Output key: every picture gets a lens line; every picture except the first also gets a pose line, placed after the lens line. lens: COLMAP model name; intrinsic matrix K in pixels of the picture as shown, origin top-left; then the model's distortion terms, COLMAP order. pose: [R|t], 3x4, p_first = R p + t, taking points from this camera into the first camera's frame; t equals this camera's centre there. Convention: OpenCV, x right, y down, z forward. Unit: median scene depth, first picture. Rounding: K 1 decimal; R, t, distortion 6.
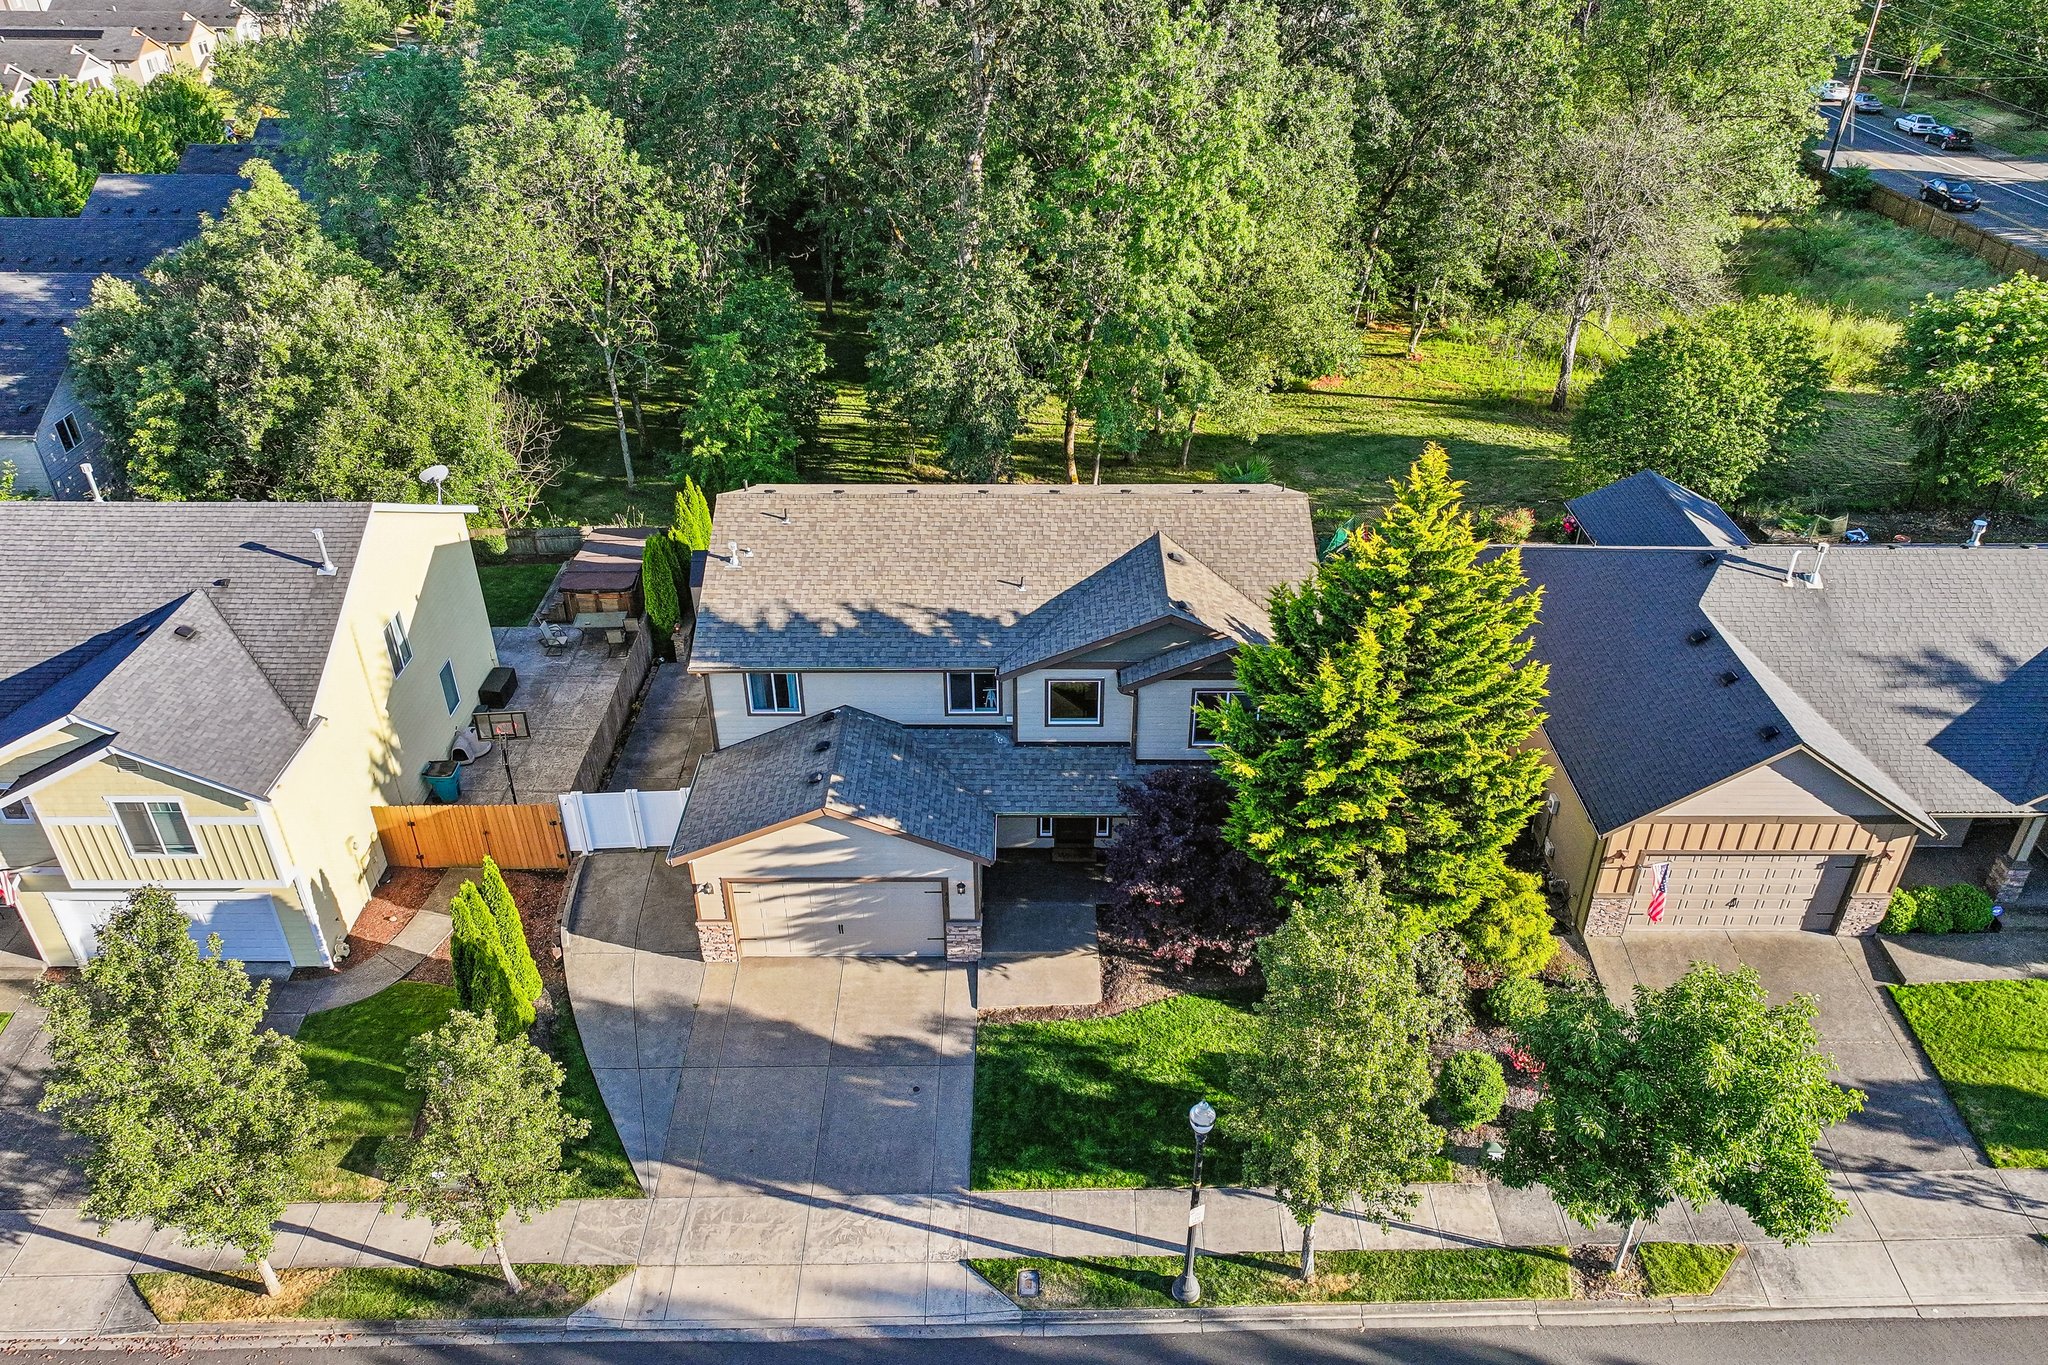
lens RADIAL K [[1442.5, 0, 1024.0], [0, 1442.5, 682.5], [0, 0, 1]] dist [0.001306, 0.009887]
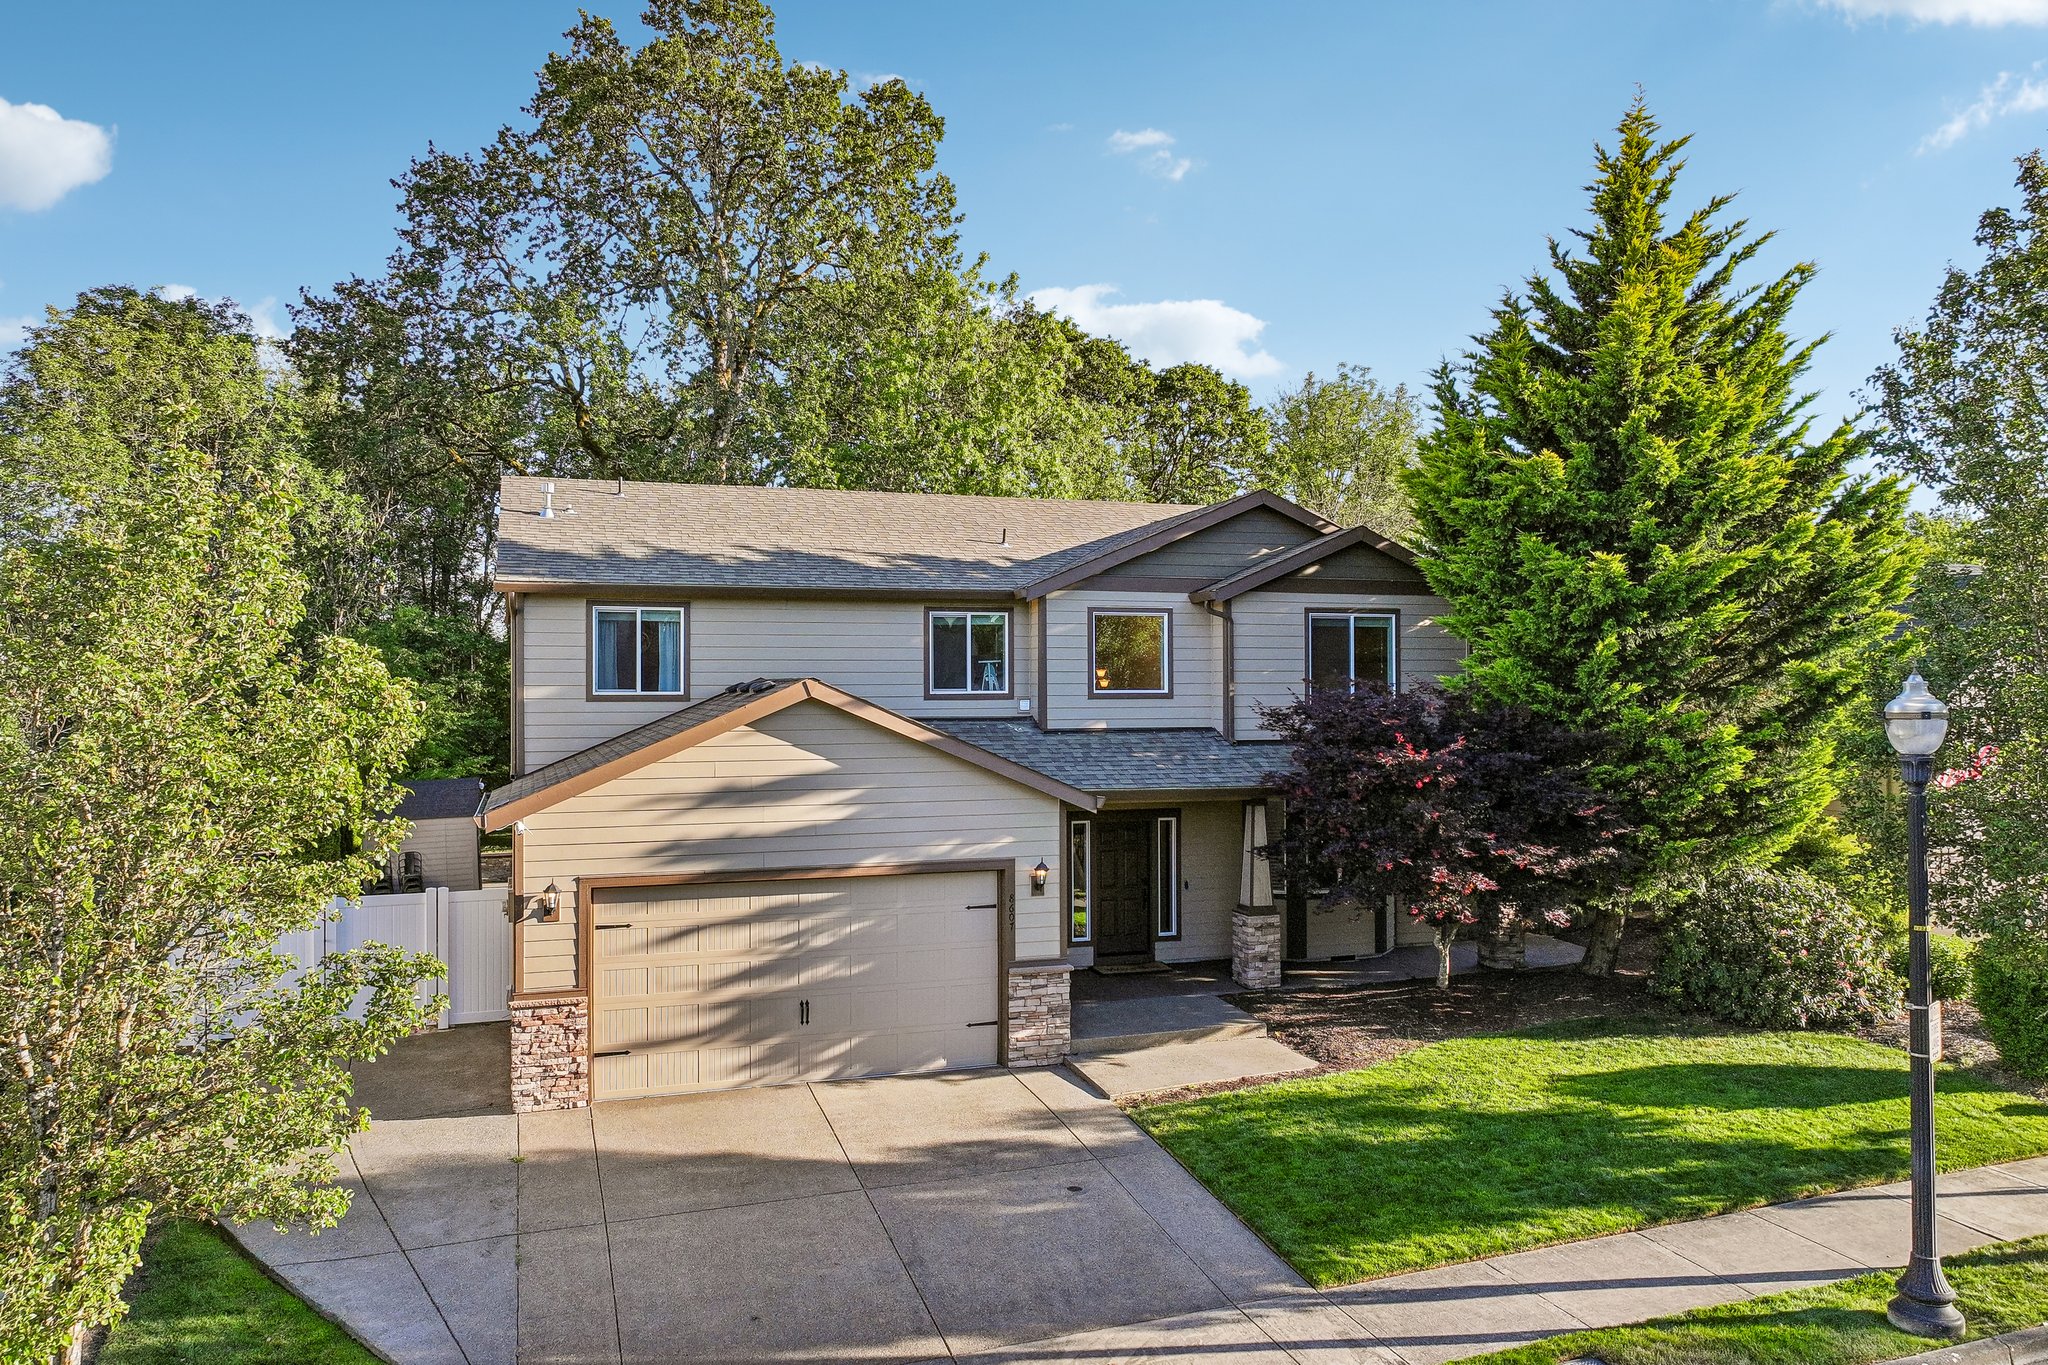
lens RADIAL K [[1467.4, 0, 1024.0], [0, 1467.4, 682.5], [0, 0, 1]] dist [0.003876, 0.006684]
pose [[0.946327, 0.003325, 0.323195, -0.224057], [0.173499, 0.838442, -0.516636, 0.359044], [-0.272698, 0.544980, 0.792863, 0.512235]]
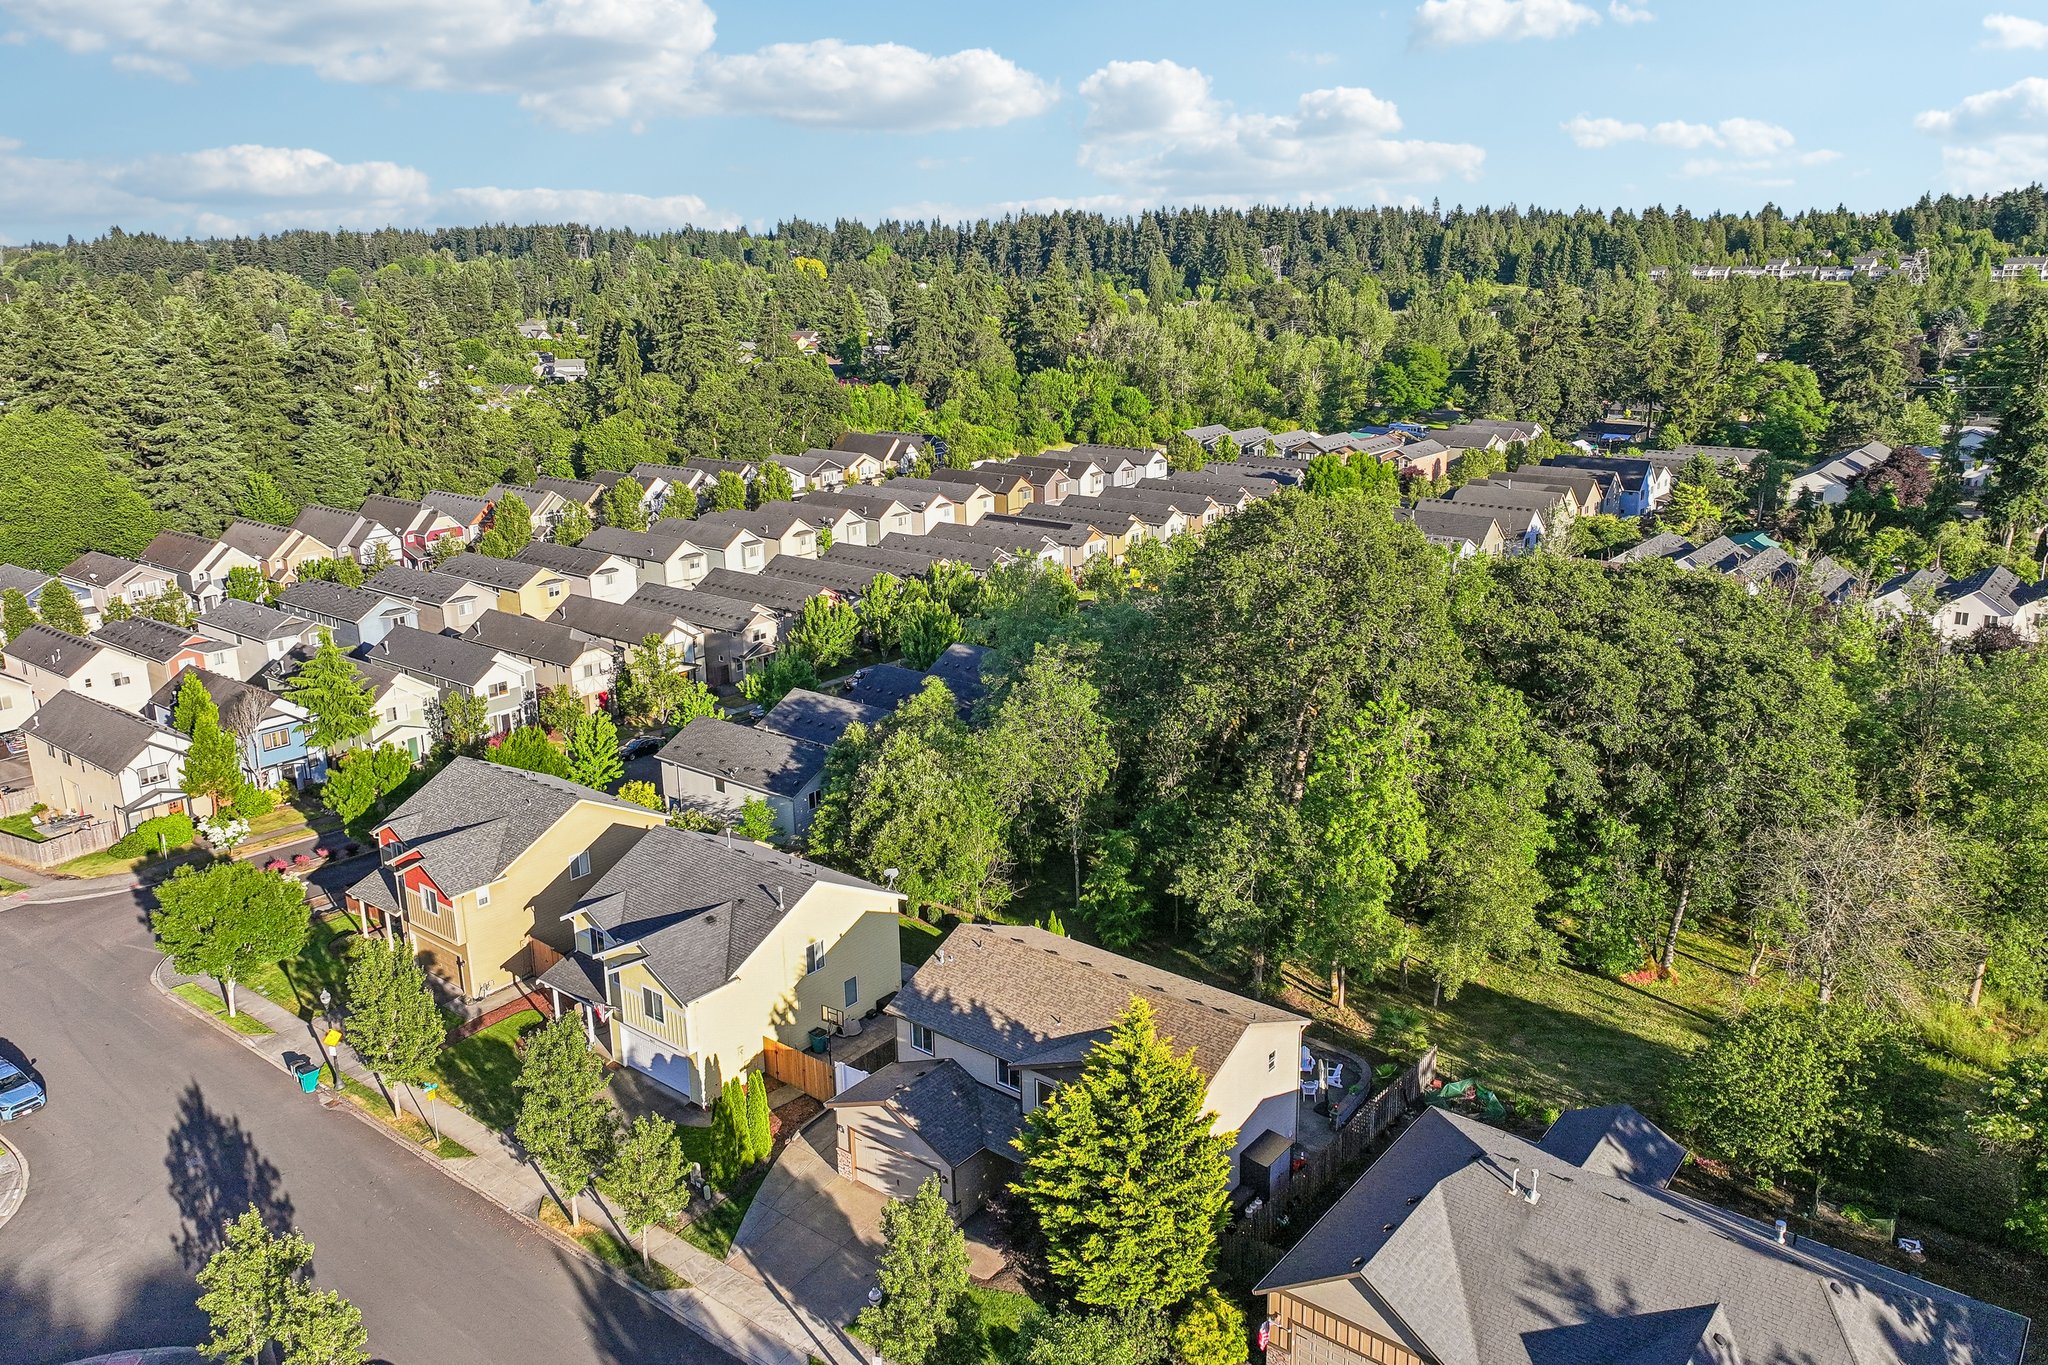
lens RADIAL K [[1469.8, 0, 1042.1], [0, 1469.8, 664.9], [0, 0, 1]] dist [0.003154, 0.003654]
pose [[0.786991, 0.155064, -0.597161, 0.978598], [-0.322432, 0.928575, -0.183809, -0.138244], [0.526006, 0.337200, 0.780778, -0.502024]]
